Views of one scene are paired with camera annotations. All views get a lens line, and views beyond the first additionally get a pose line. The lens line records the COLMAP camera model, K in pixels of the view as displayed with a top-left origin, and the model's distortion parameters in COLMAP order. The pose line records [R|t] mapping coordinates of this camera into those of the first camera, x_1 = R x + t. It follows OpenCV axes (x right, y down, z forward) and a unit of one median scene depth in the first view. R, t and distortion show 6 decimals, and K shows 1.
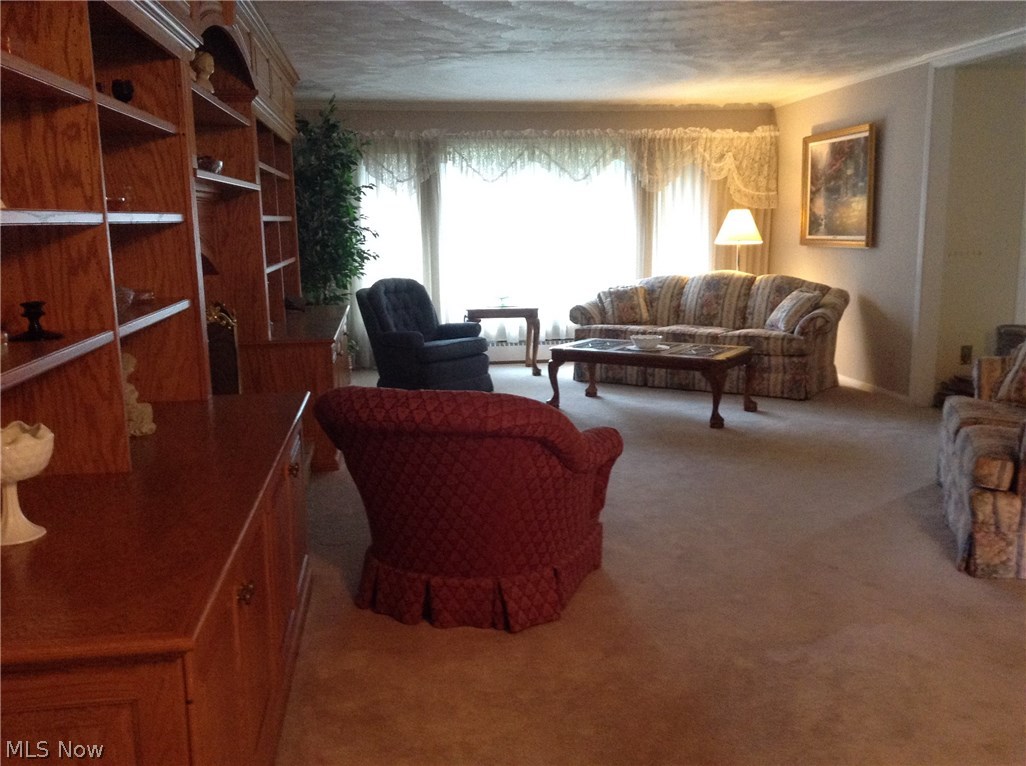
lens RADIAL K [[981.7, 0, 513.3], [0, 981.7, 408.8], [0, 0, 1]] dist [0.056755, -0.013123]
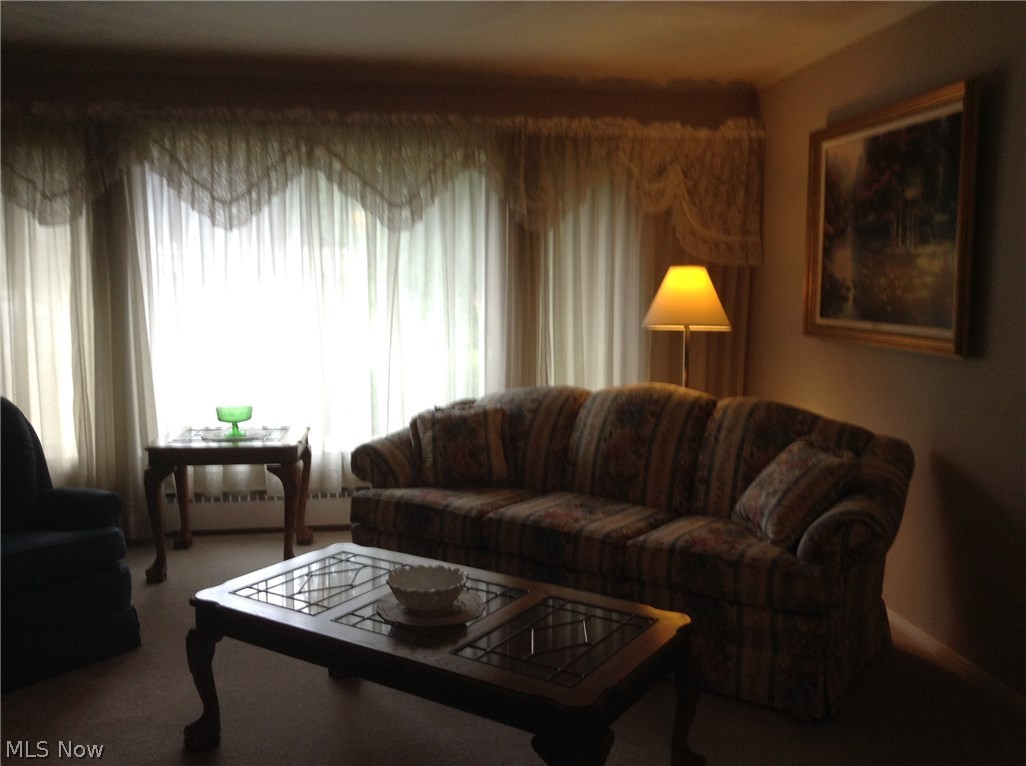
lens RADIAL K [[941.2, 0, 513.0], [0, 941.2, 383.0], [0, 0, 1]] dist [0.111819, -0.201834]
pose [[0.999766, 0.021553, -0.002013, 0.141665], [-0.021642, 0.997250, -0.070886, -0.104552], [0.000479, 0.070913, 0.997482, 0.514154]]
